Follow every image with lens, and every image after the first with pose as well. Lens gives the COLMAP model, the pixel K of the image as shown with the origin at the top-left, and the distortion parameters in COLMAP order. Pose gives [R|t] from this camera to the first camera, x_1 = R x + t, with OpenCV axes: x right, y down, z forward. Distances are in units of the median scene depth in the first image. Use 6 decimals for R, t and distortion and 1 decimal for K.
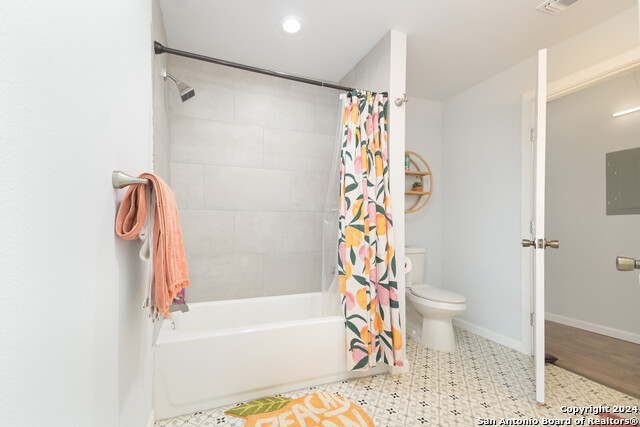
lens RADIAL K [[292.0, 0, 318.4], [0, 292.0, 225.4], [0, 0, 1]] dist [0.023108, -0.000094]
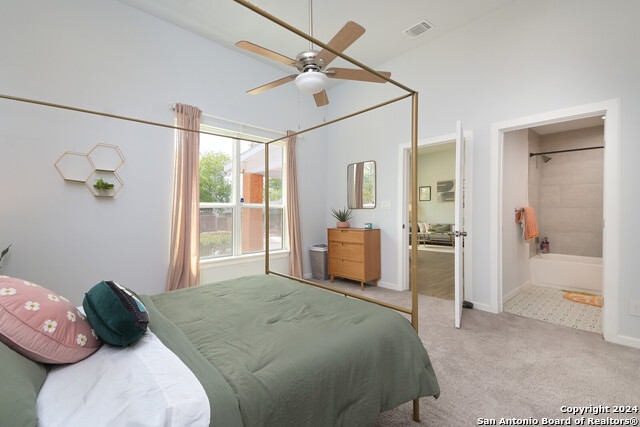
lens RADIAL K [[278.7, 0, 314.1], [0, 278.7, 214.4], [0, 0, 1]] dist [0.018471, -0.000436]
pose [[0.341893, 0.007669, -0.939708, 0.853840], [0.017643, 0.999738, 0.014578, -0.069519], [0.939573, -0.021563, 0.341668, -1.249160]]
